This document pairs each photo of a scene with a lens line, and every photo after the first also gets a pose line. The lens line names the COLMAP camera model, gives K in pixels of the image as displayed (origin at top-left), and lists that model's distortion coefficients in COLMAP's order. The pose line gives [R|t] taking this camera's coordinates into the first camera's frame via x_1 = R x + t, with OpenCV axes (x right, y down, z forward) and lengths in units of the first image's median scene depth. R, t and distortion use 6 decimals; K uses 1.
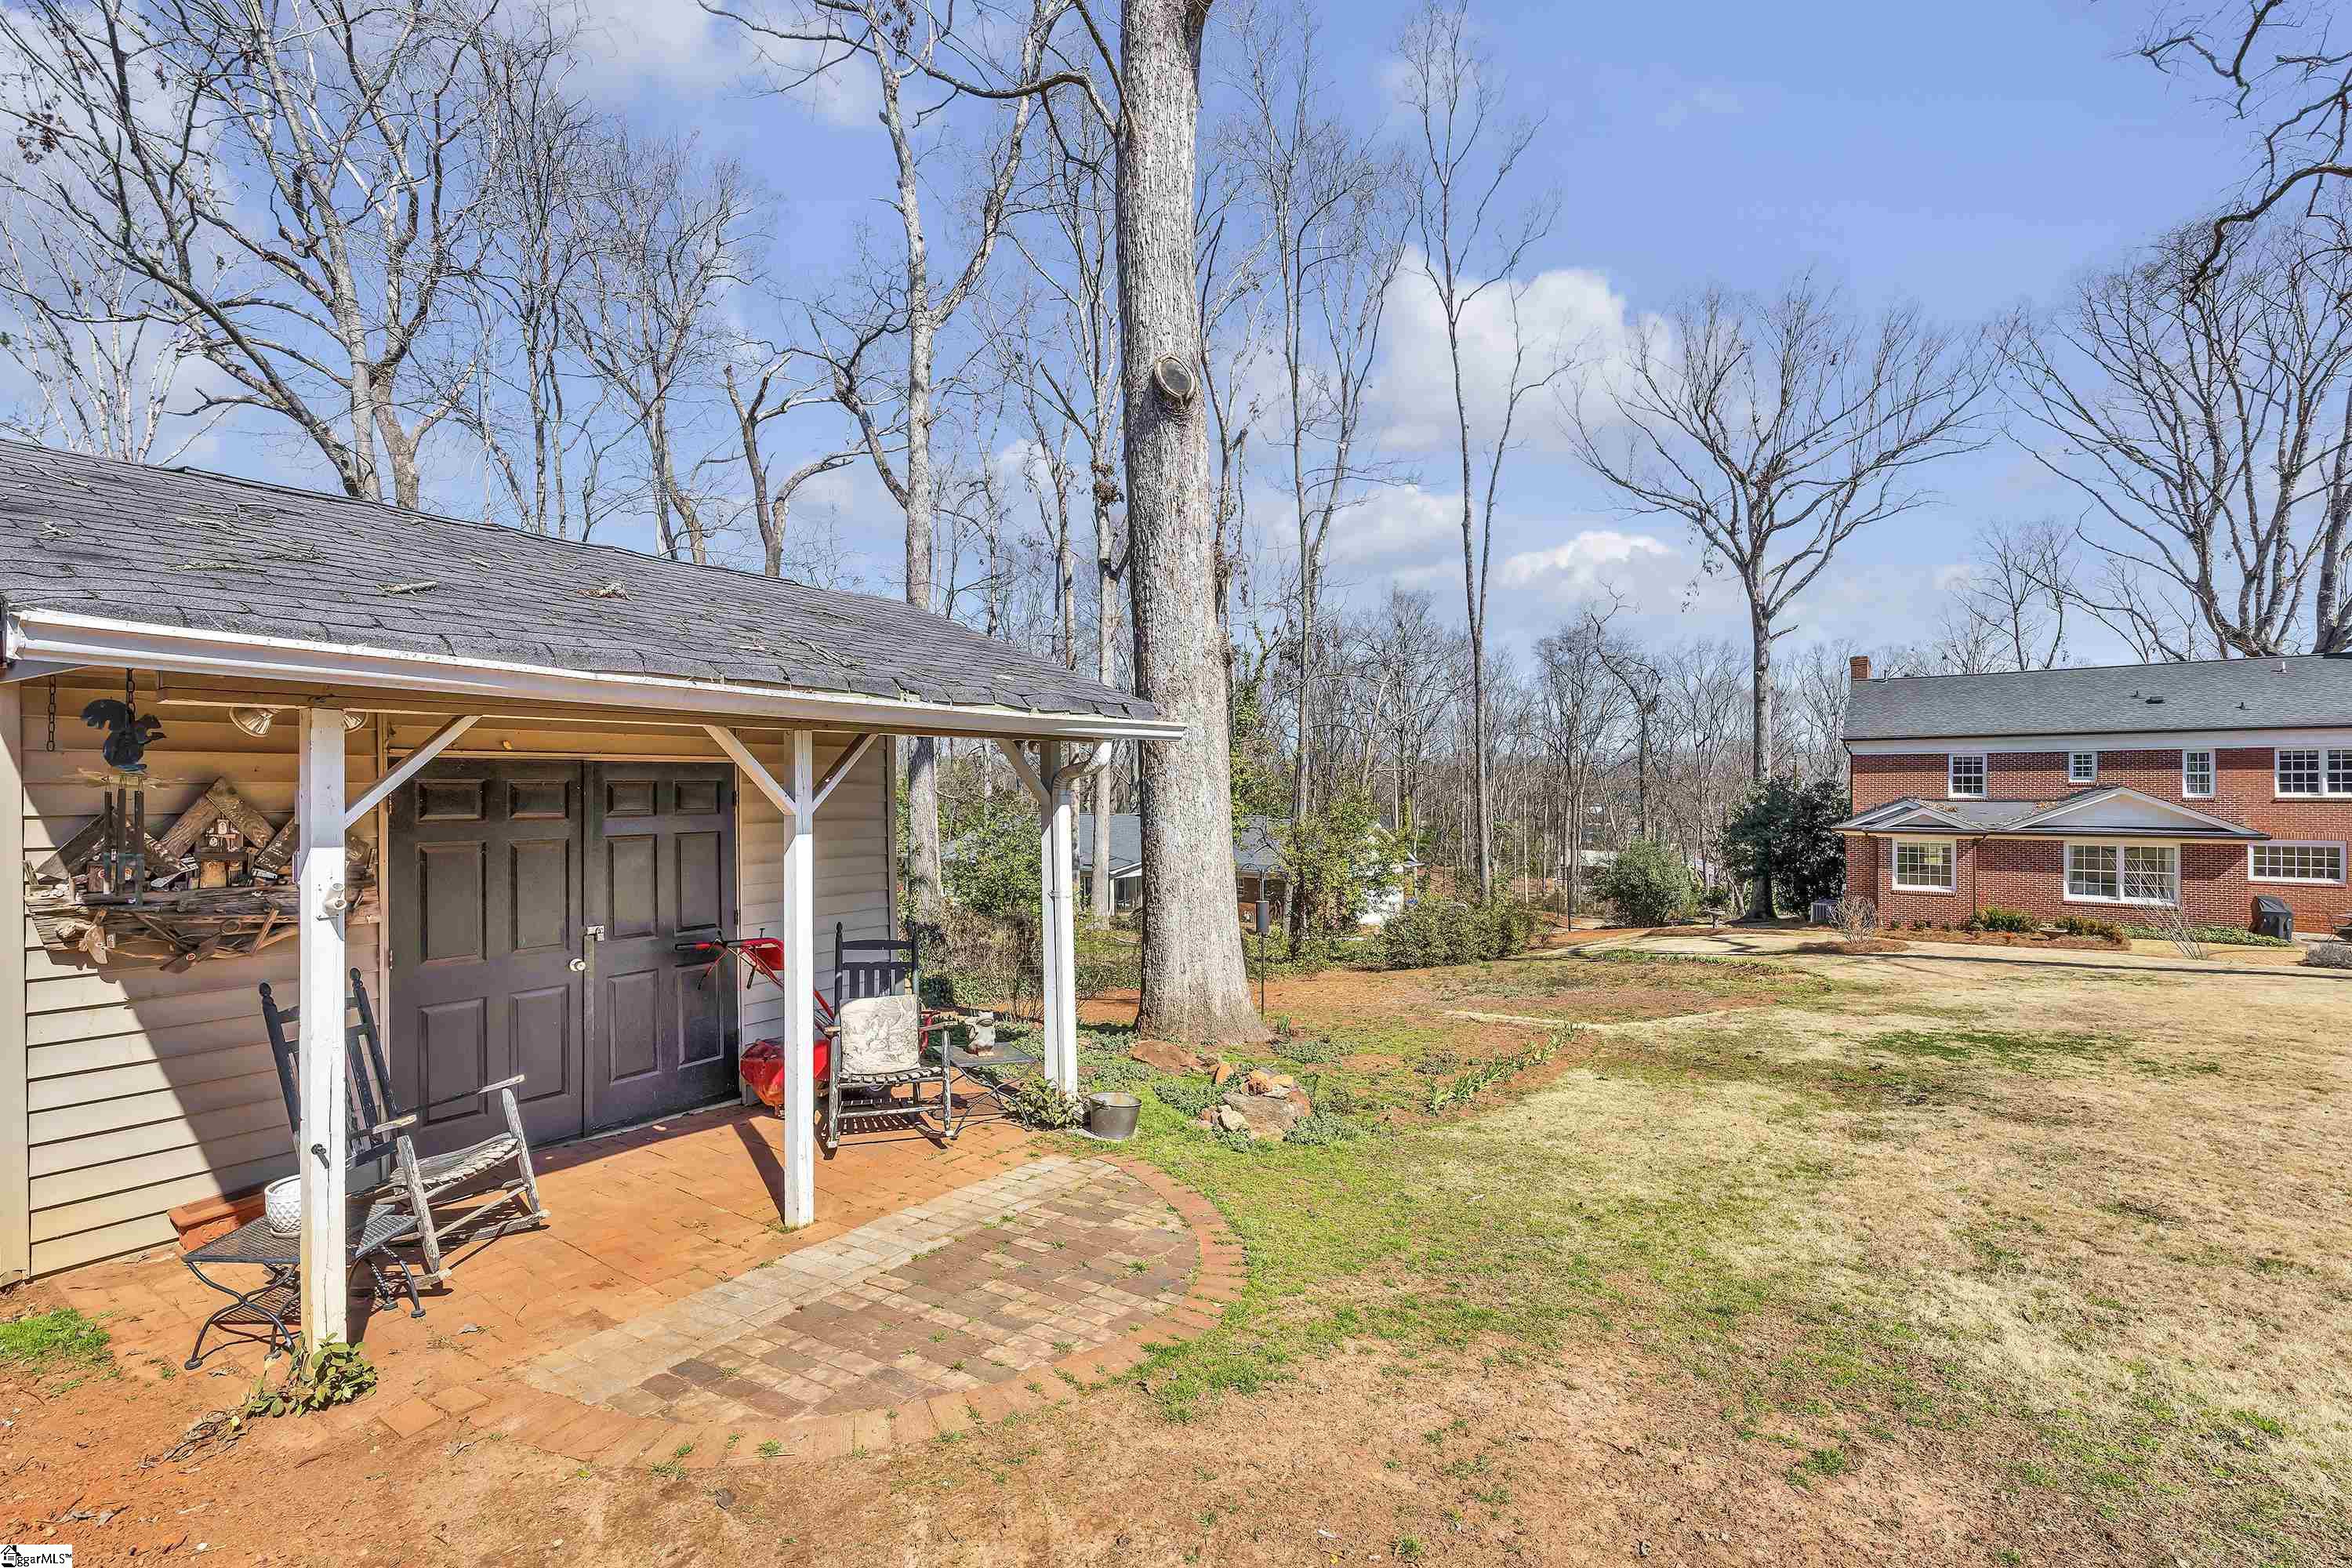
lens RADIAL K [[1034.5, 0, 1162.0], [0, 1034.5, 787.7], [0, 0, 1]] dist [-0.004766, 0.000157]
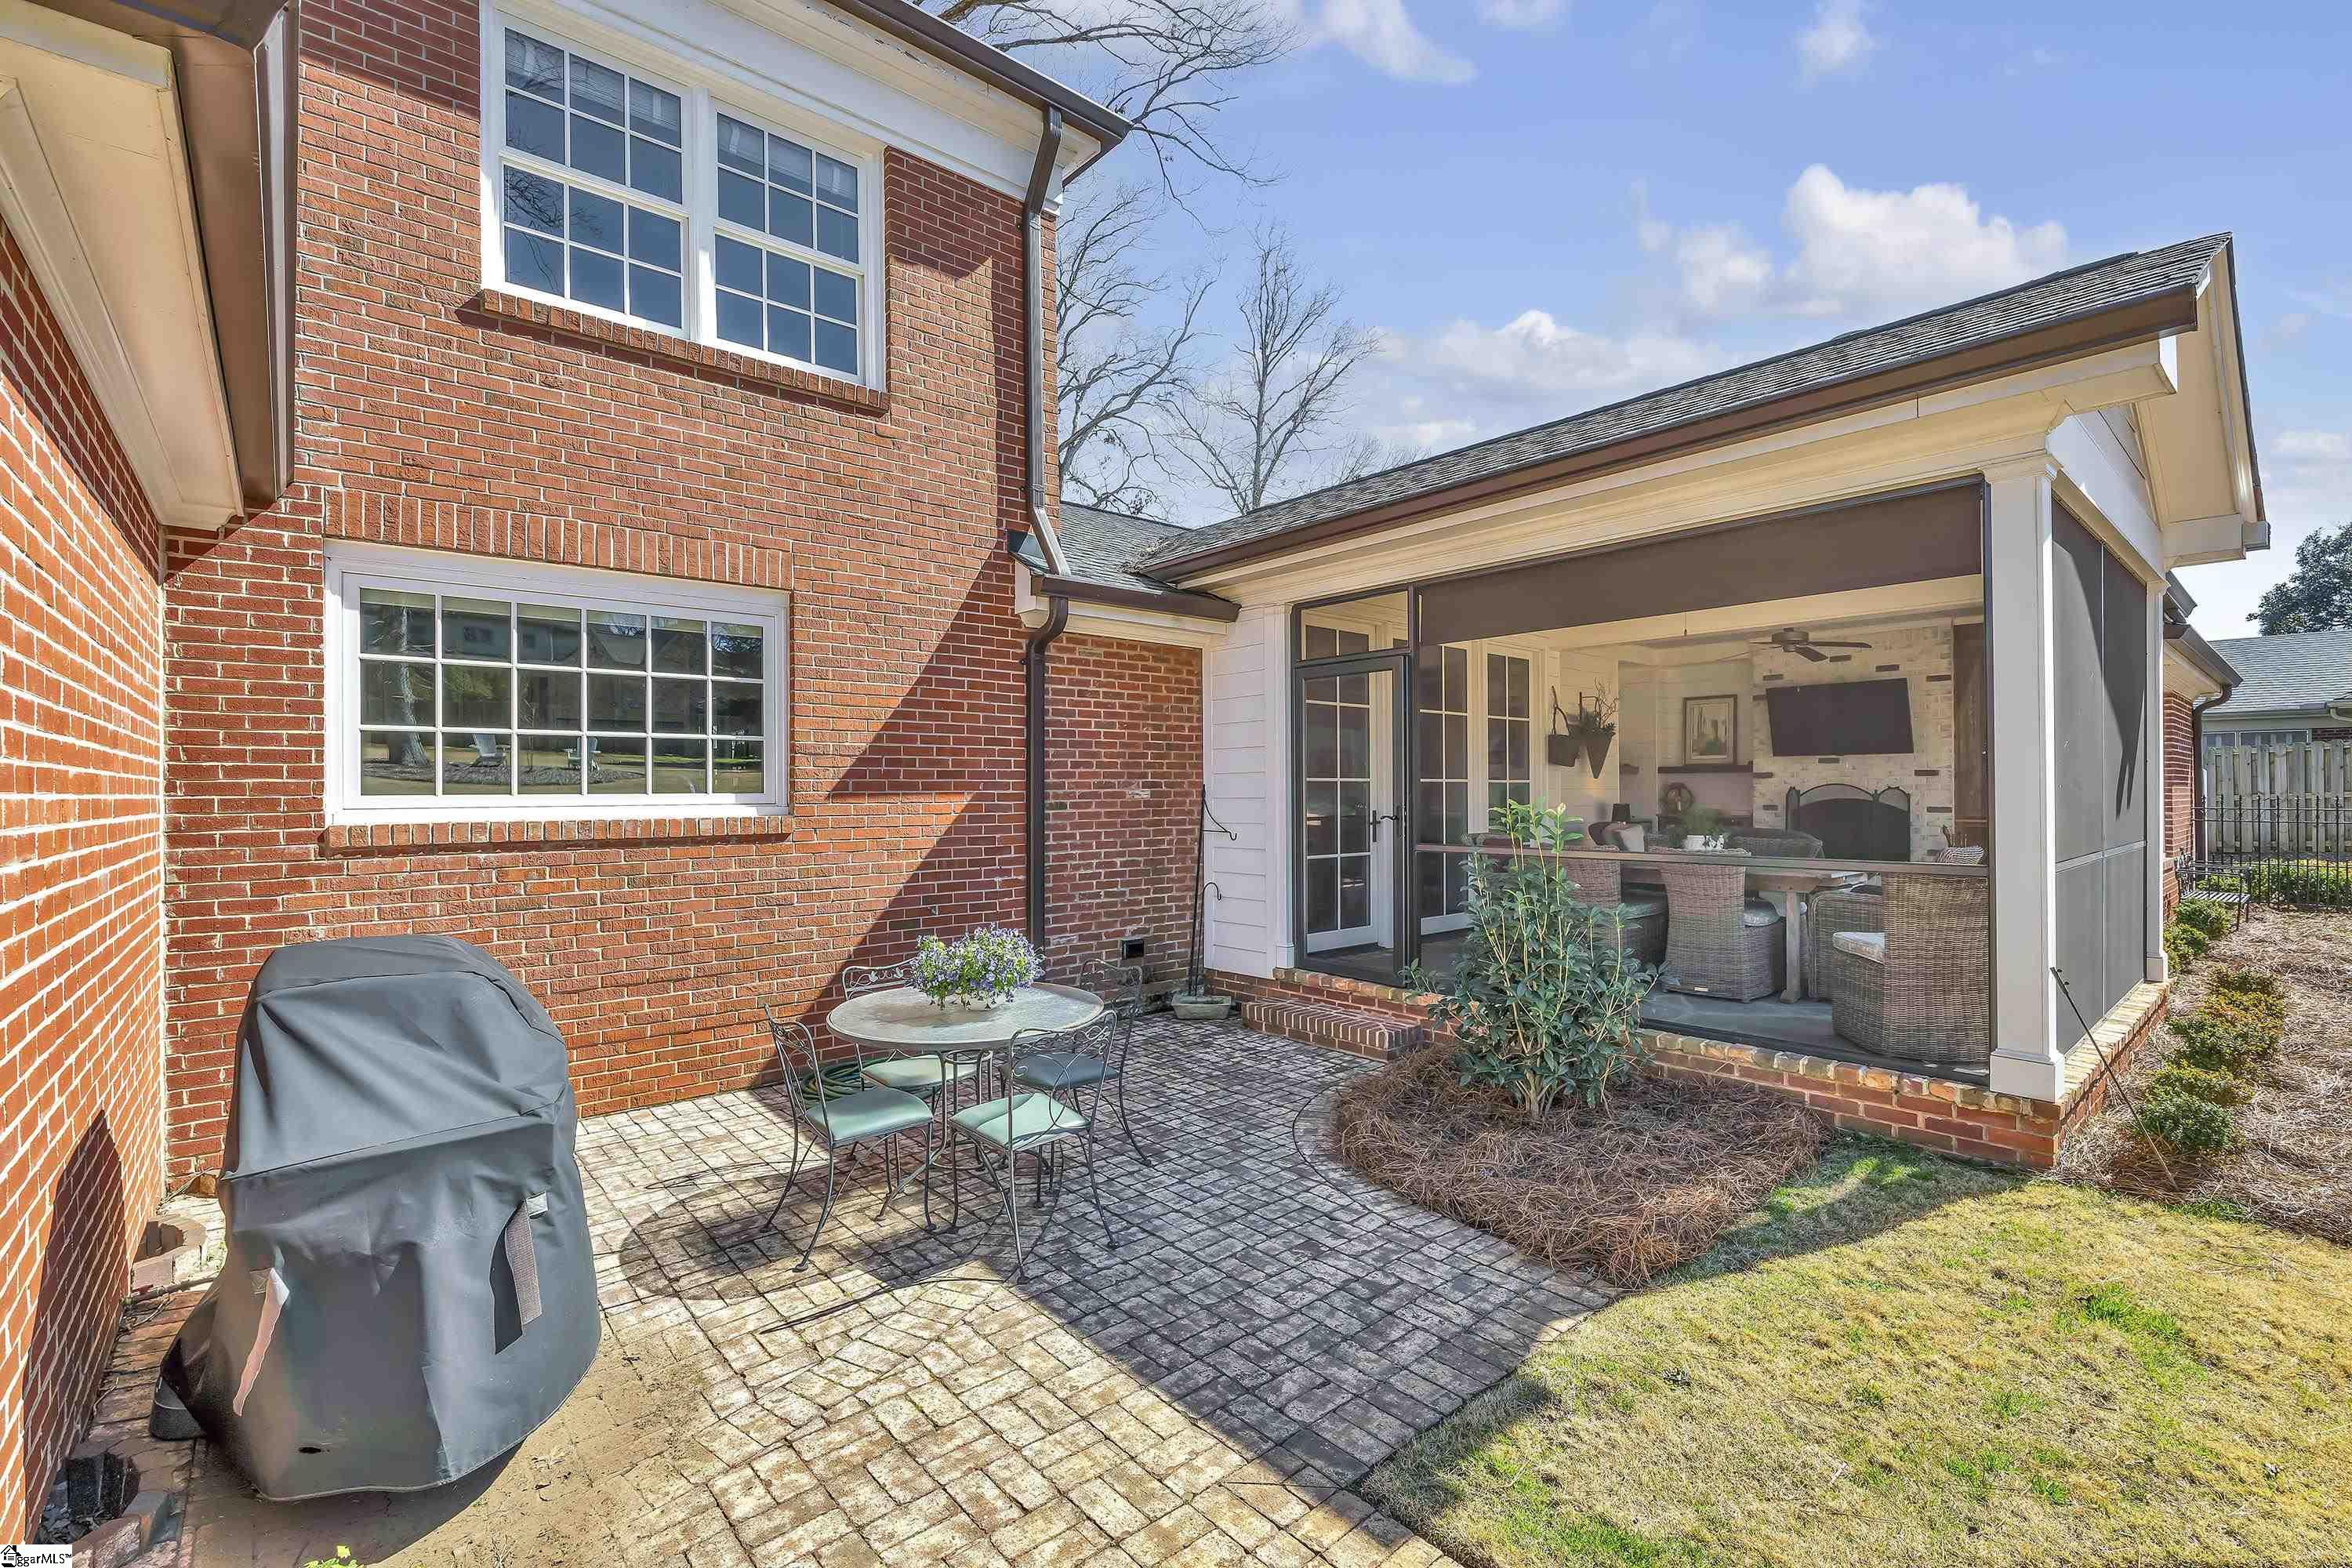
lens RADIAL K [[1034.5, 0, 1186.0], [0, 1034.5, 792.8], [0, 0, 1]] dist [-0.004766, 0.000157]
pose [[0.199472, -0.001018, 0.979903, 0.916018], [0.003137, 0.999995, 0.000400, 0.083843], [-0.979898, 0.002994, 0.199474, 0.833160]]
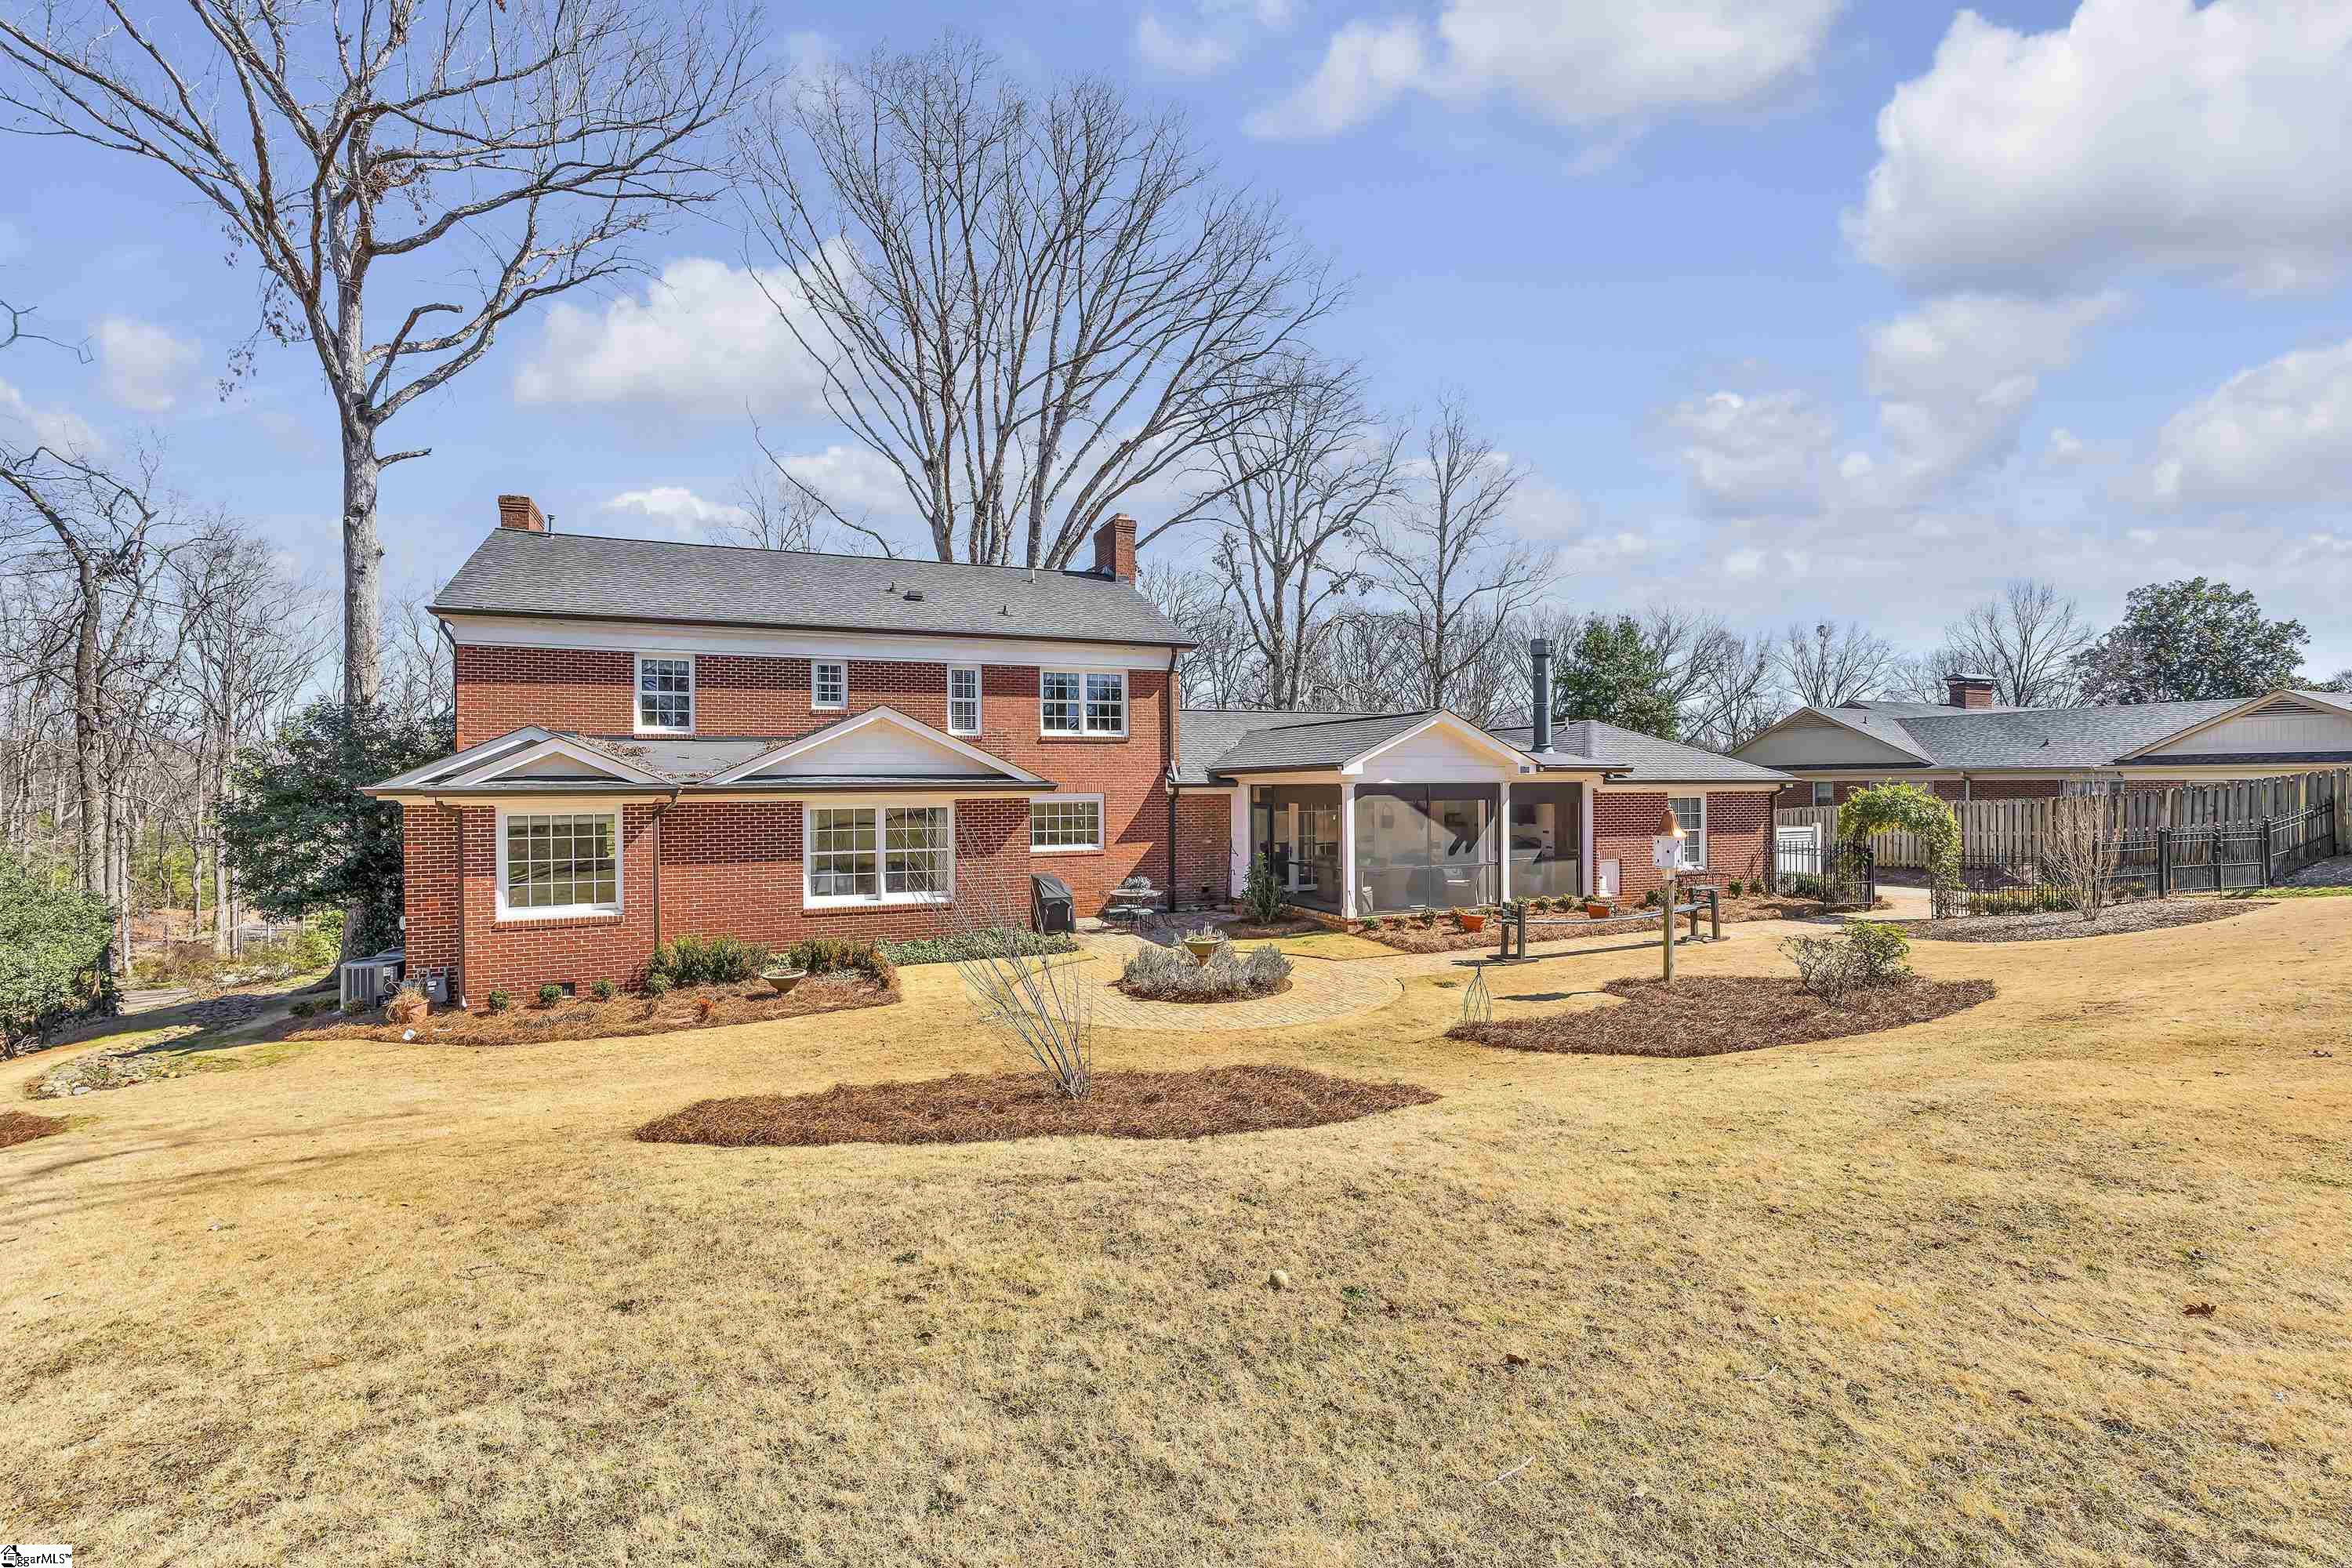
lens RADIAL K [[1034.5, 0, 1179.3], [0, 1034.5, 774.4], [0, 0, 1]] dist [-0.004766, 0.000157]
pose [[0.494234, 0.003500, 0.869322, 0.480266], [0.006840, 0.999945, -0.007915, 0.041557], [-0.869302, 0.009858, 0.494183, 0.536556]]
